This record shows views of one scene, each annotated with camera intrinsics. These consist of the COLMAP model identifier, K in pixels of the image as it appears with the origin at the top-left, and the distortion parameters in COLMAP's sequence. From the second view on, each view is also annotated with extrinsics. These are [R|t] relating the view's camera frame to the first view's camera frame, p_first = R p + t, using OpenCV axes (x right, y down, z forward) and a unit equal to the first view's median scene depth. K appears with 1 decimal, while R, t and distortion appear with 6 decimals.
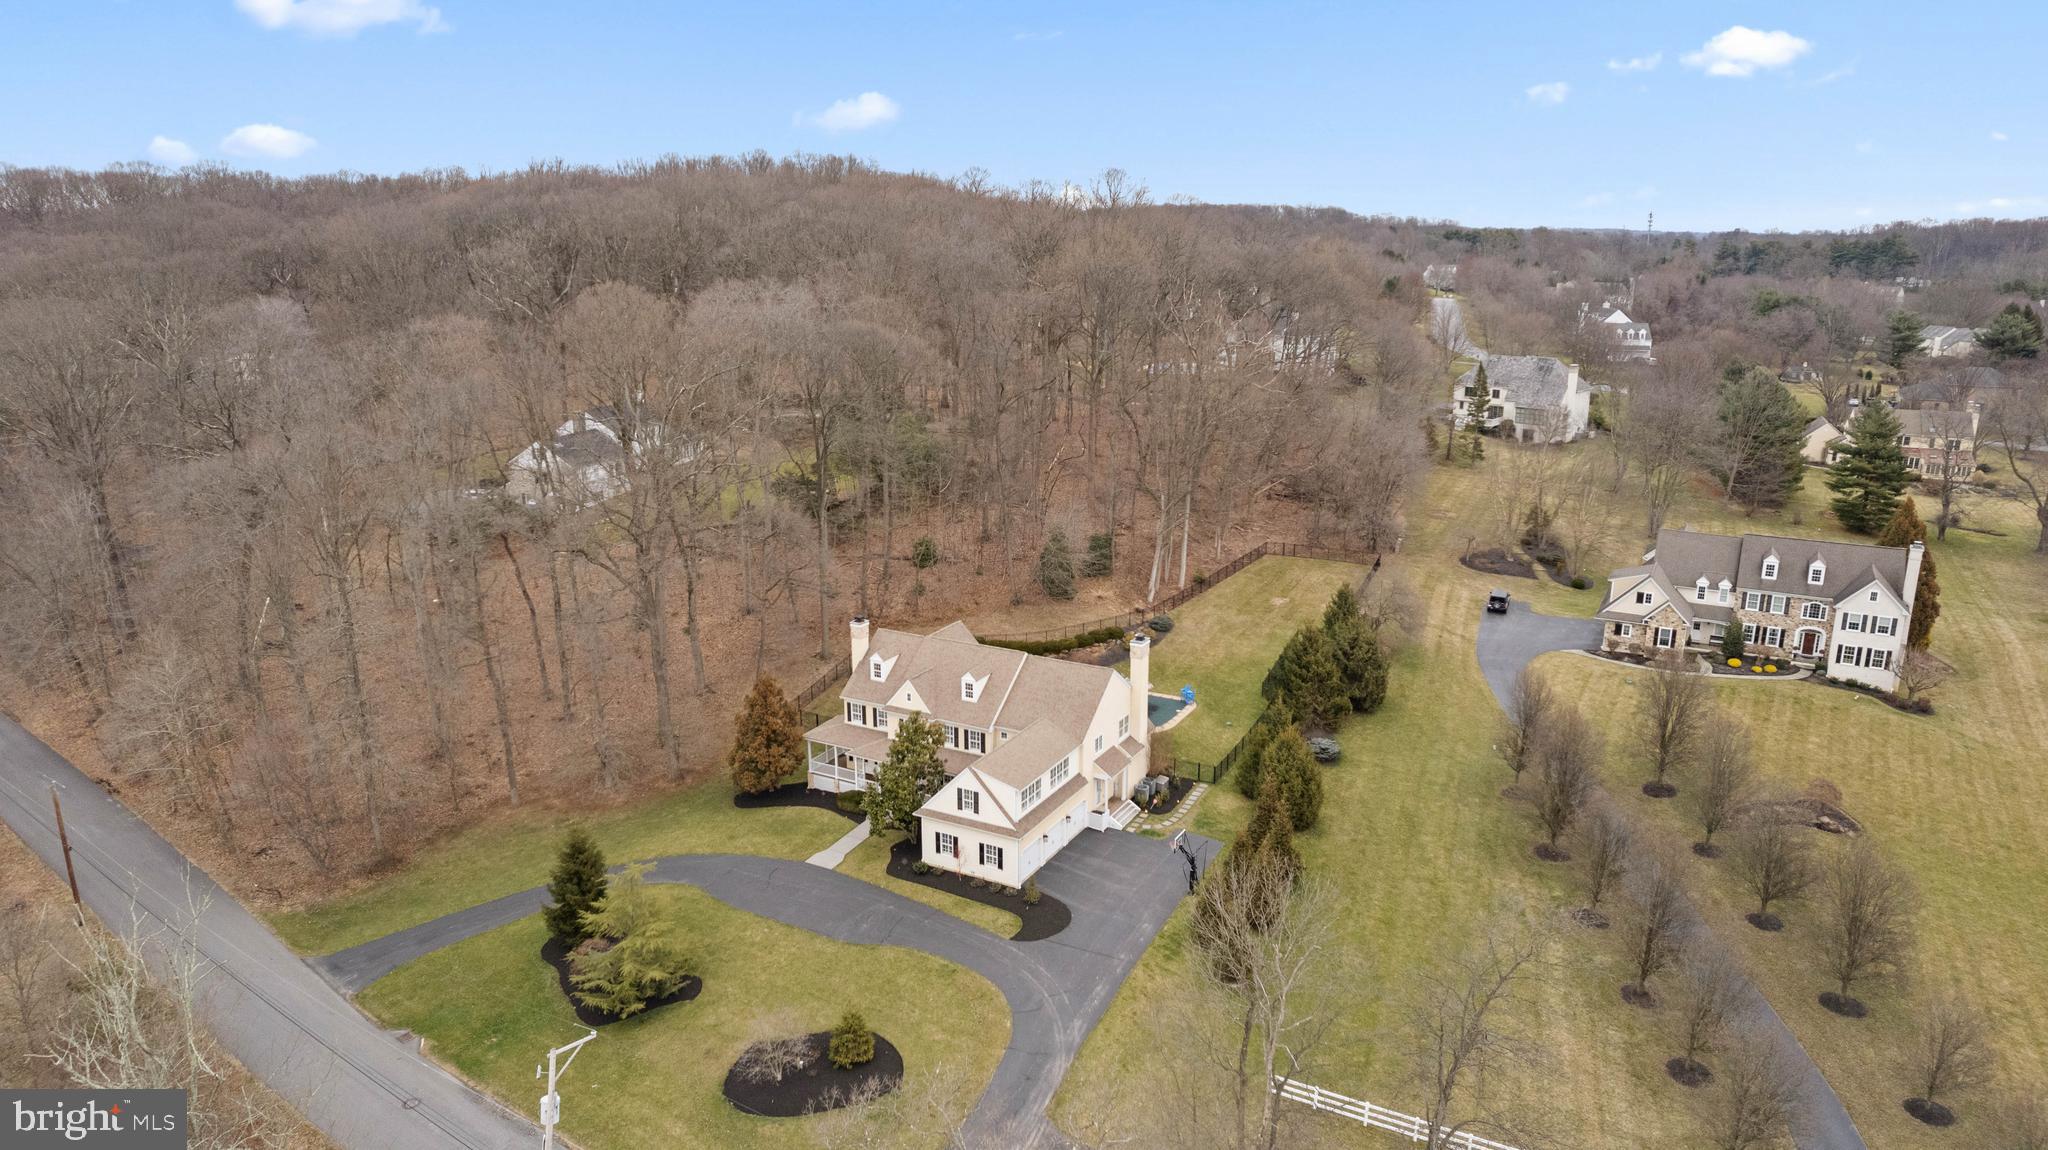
lens RADIAL K [[1320.9, 0, 1019.6], [0, 1320.9, 571.1], [0, 0, 1]] dist [-0.065512, 0.056438]
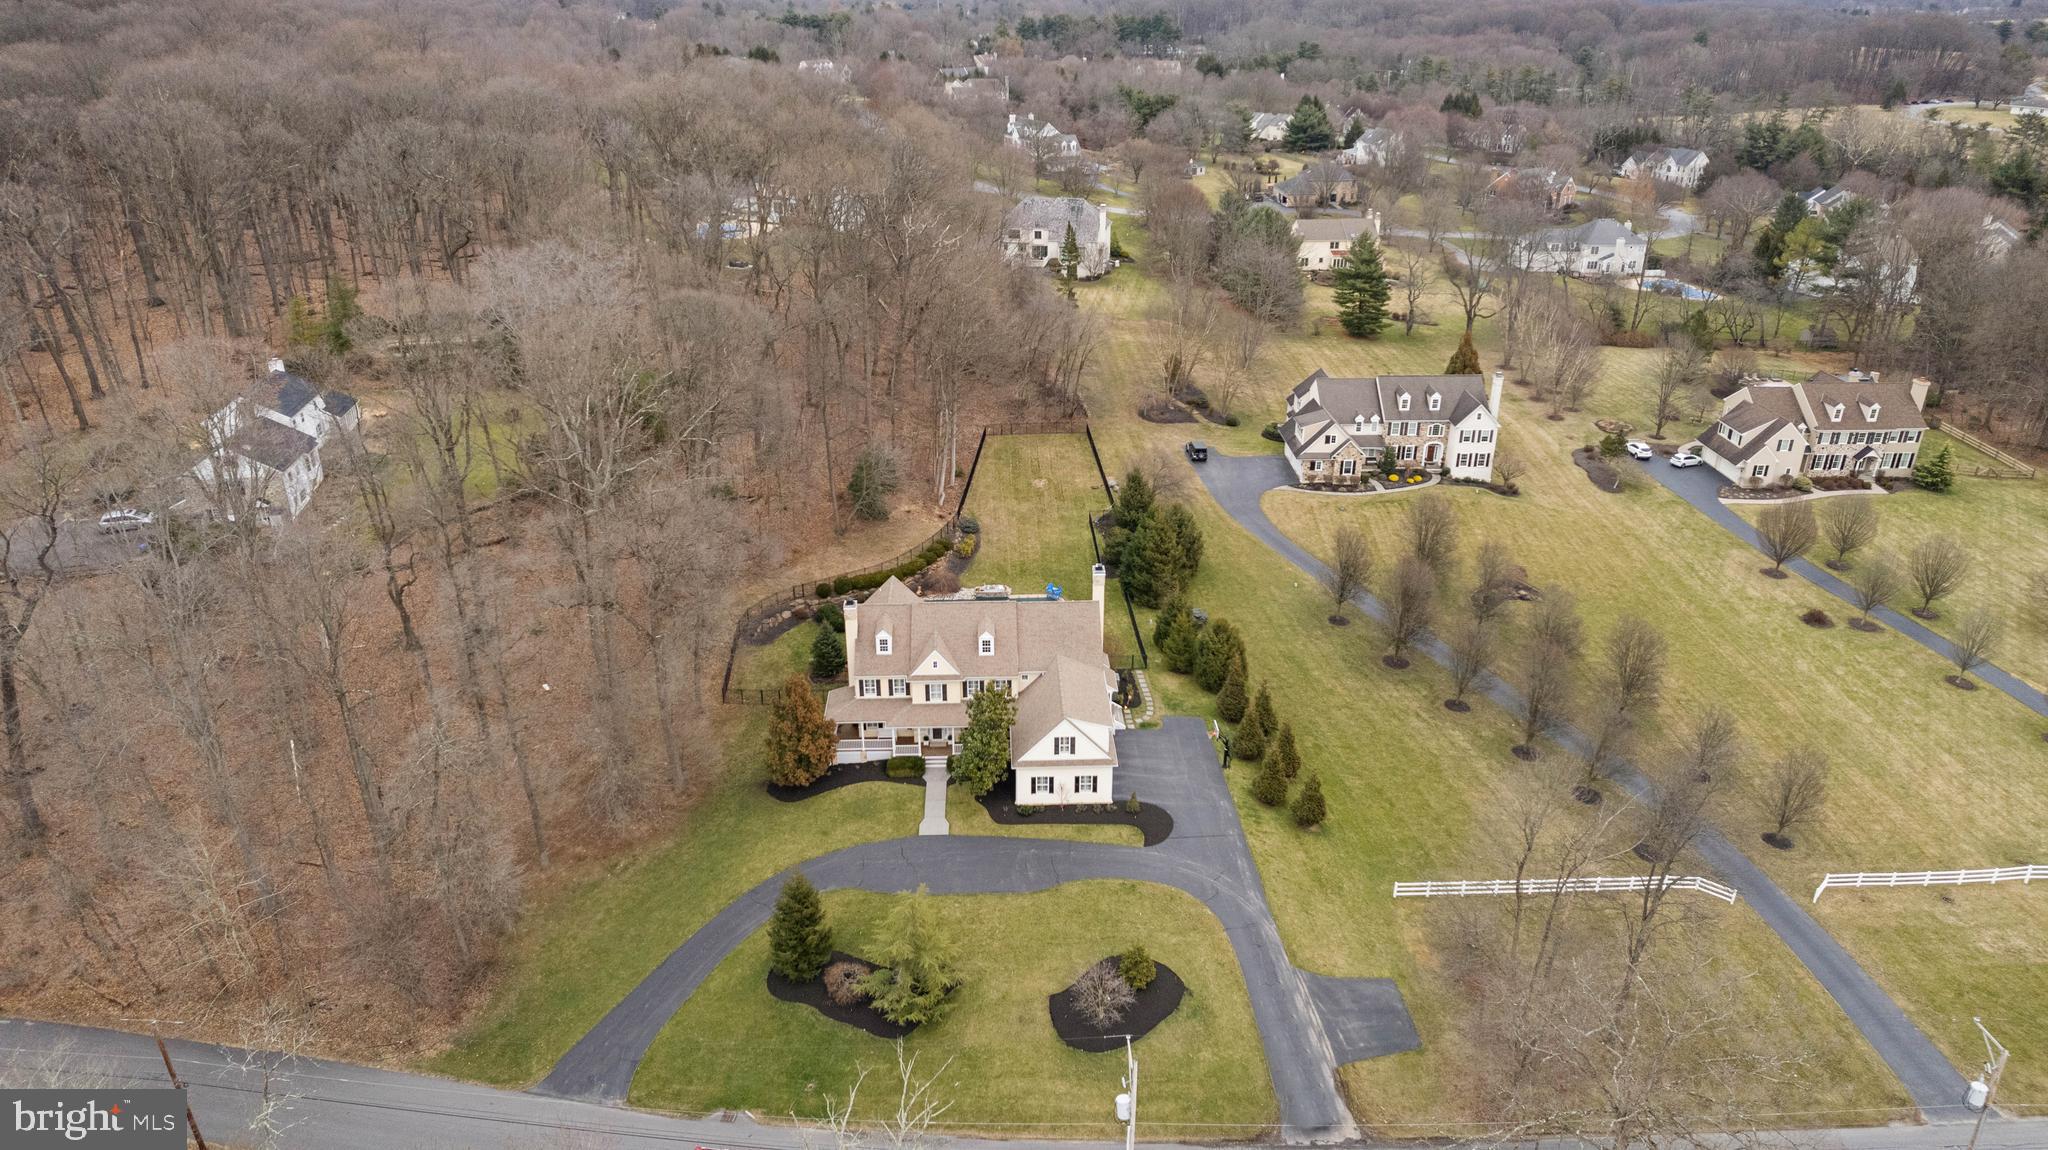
lens RADIAL K [[1320.9, 0, 1019.6], [0, 1320.9, 571.1], [0, 0, 1]] dist [-0.065512, 0.056438]
pose [[0.861810, -0.211724, 0.460931, -0.497525], [0.131001, 0.970795, 0.200989, -0.186361], [-0.490023, -0.112831, 0.864376, 0.017874]]
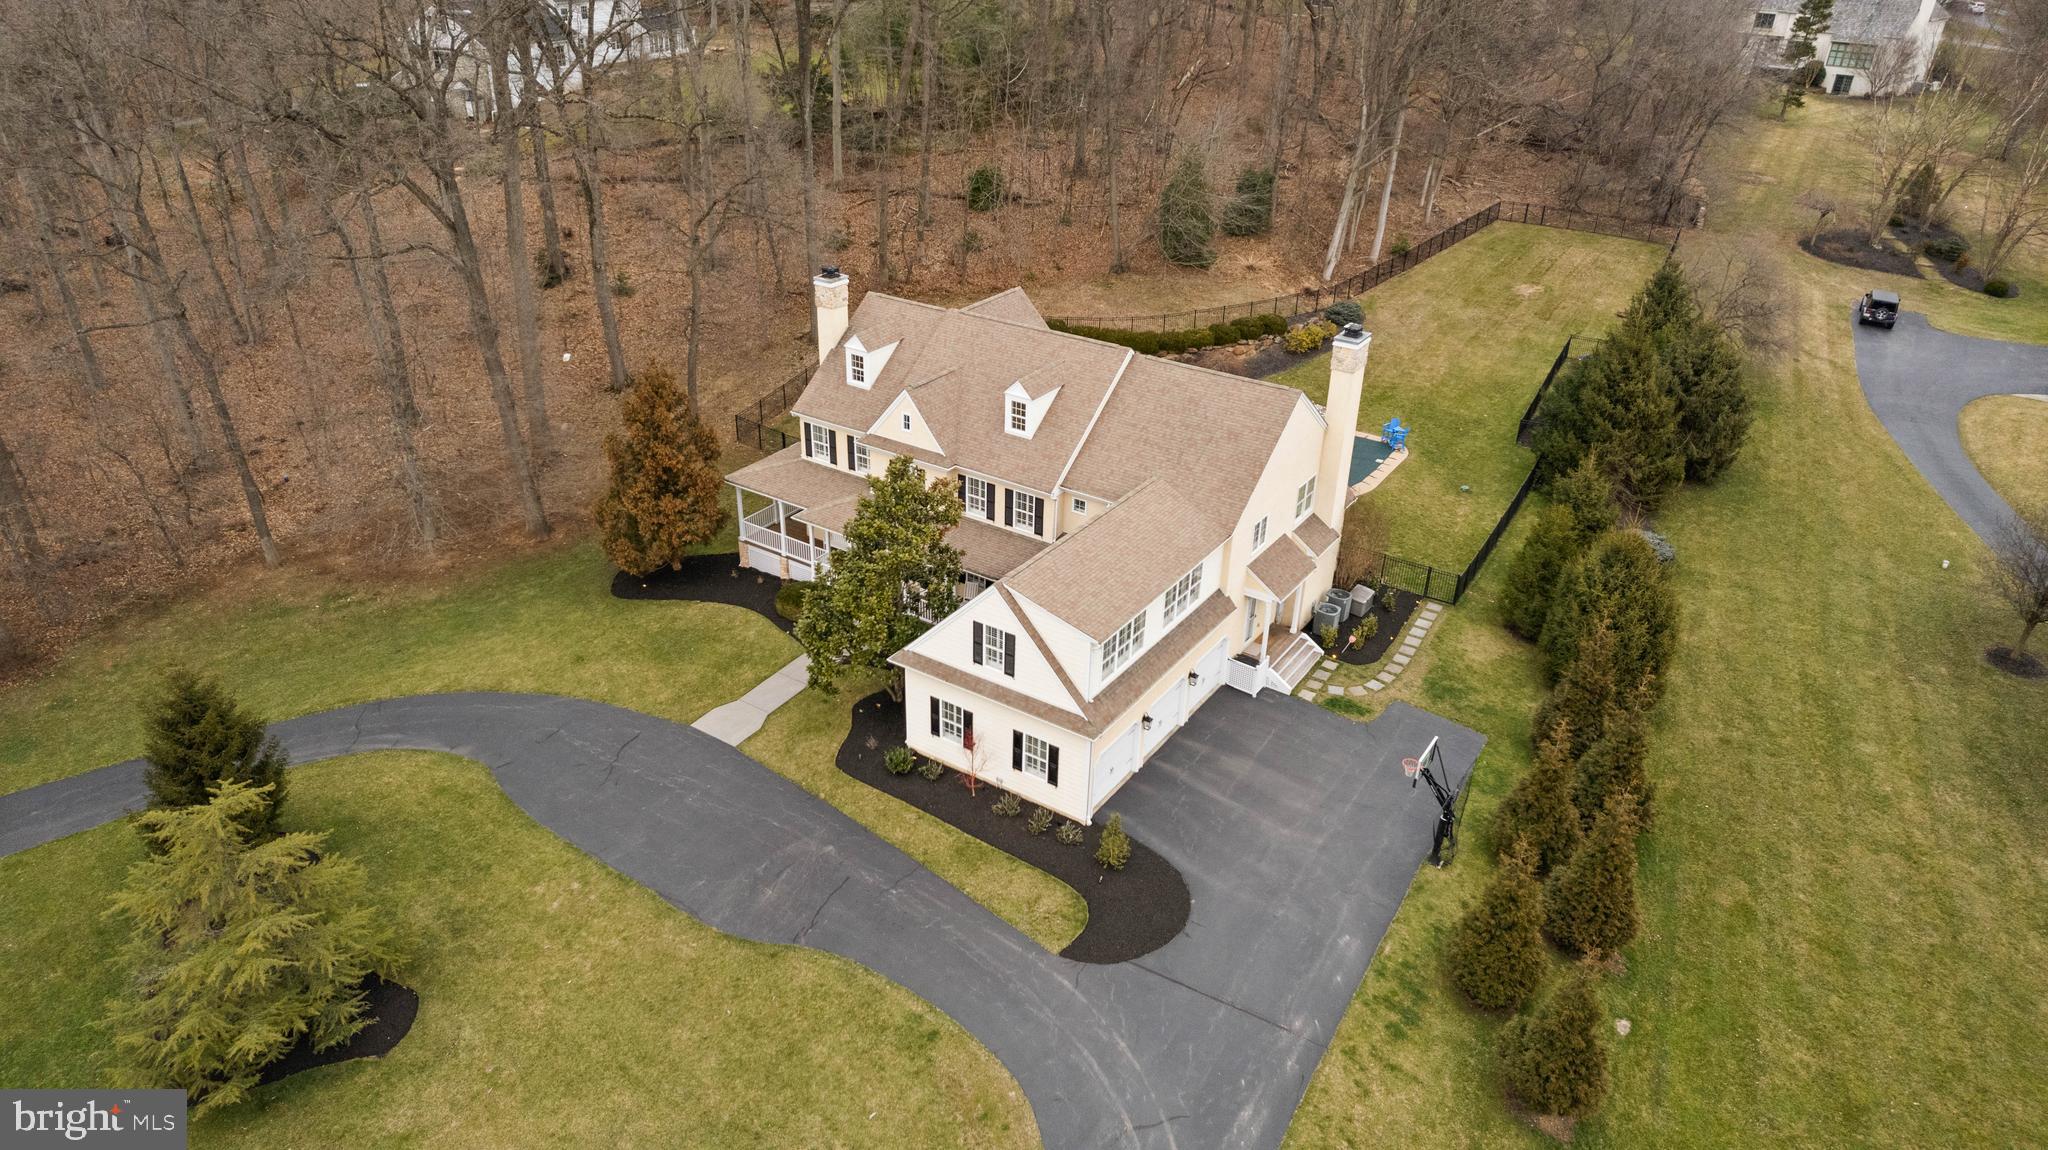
lens RADIAL K [[1320.9, 0, 1019.6], [0, 1320.9, 571.1], [0, 0, 1]] dist [-0.065512, 0.056438]
pose [[0.995870, 0.061862, -0.066453, 0.000988], [-0.044983, 0.971981, 0.230716, 0.027880], [0.078864, -0.226774, 0.970749, 0.453588]]
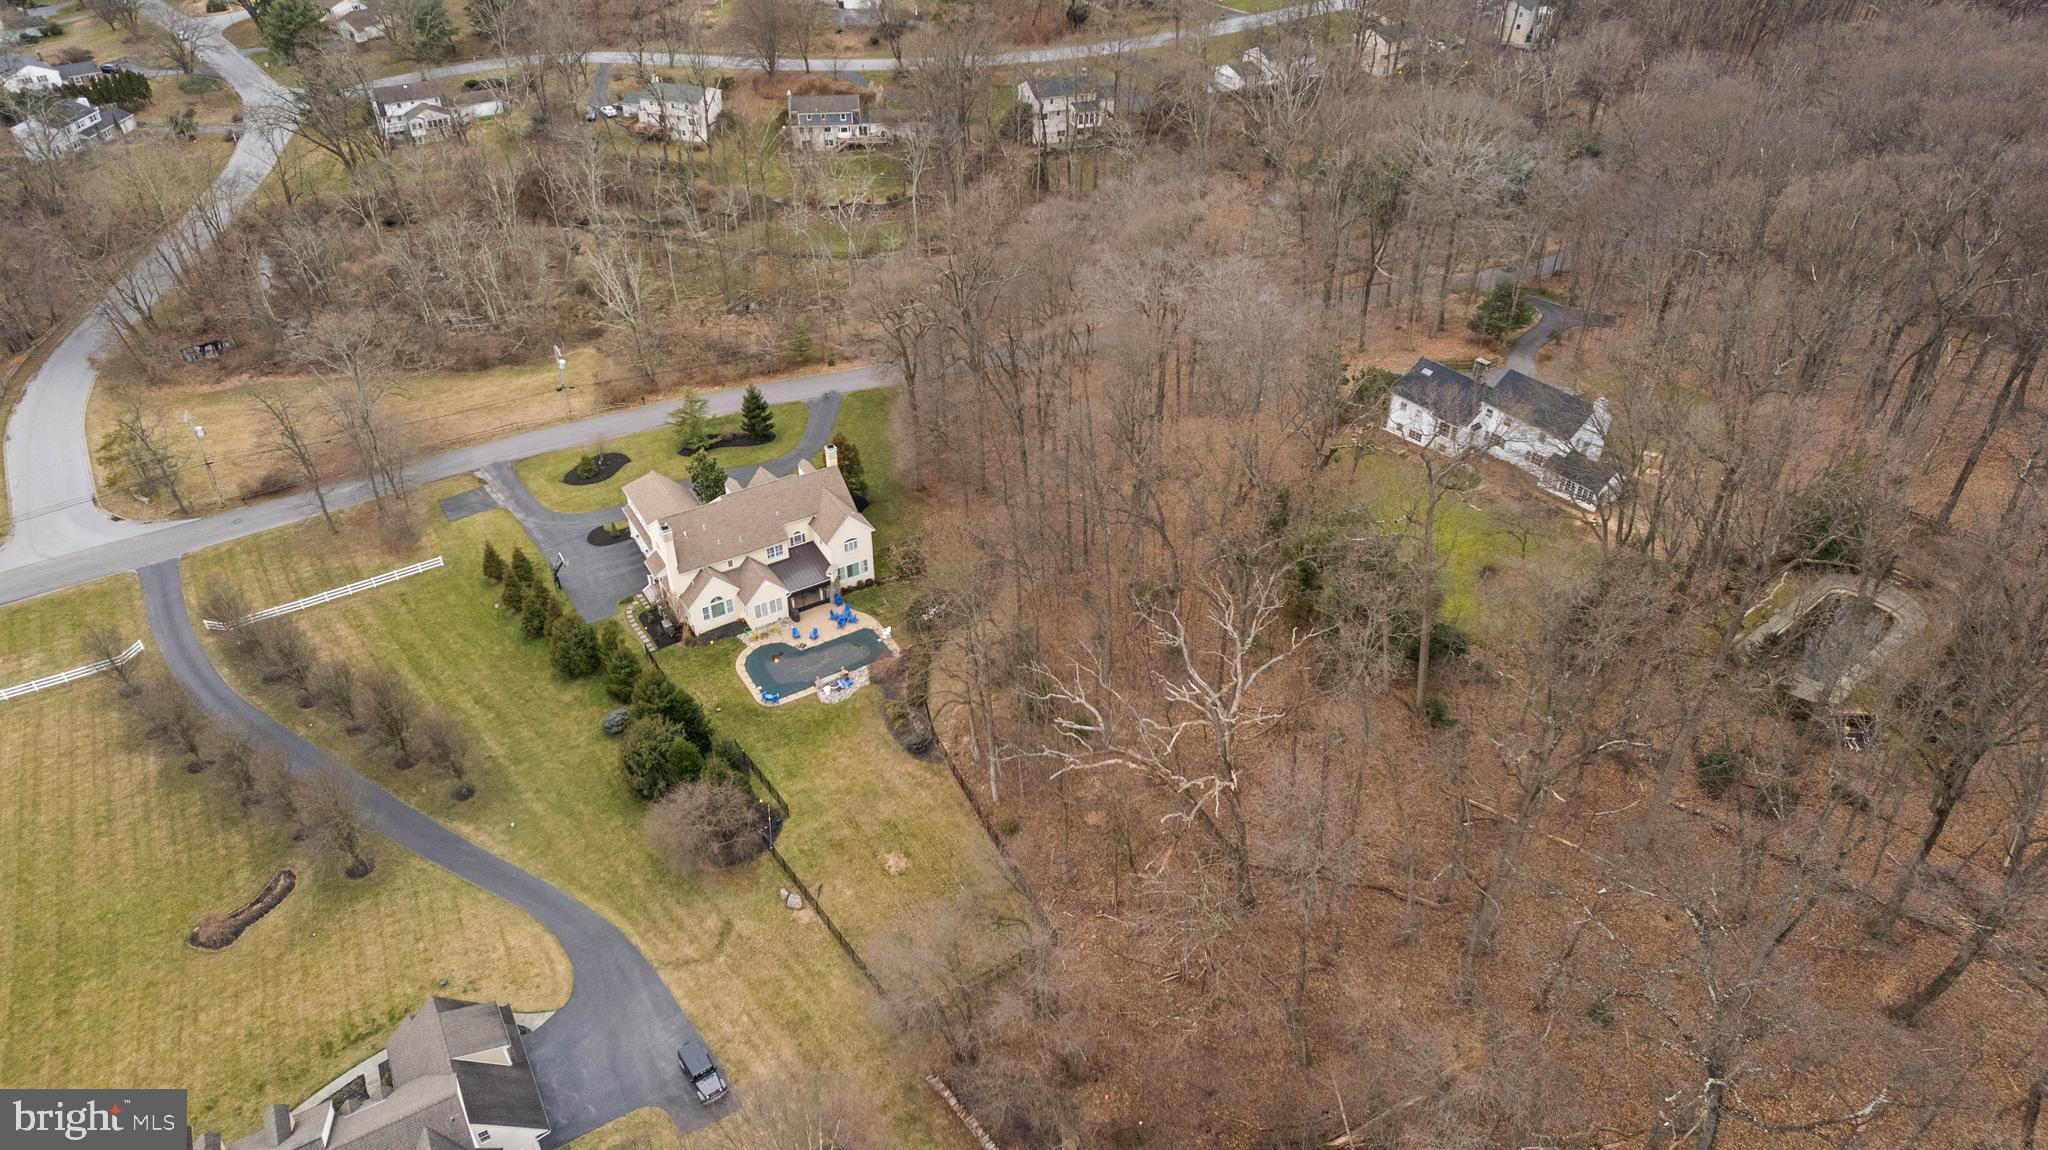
lens RADIAL K [[1320.9, 0, 1019.6], [0, 1320.9, 571.1], [0, 0, 1]] dist [-0.065512, 0.056438]
pose [[-0.496070, 0.506530, -0.705225, 0.865616], [-0.240145, 0.700486, 0.672049, -0.891785], [0.834413, 0.502740, -0.225849, 1.587690]]
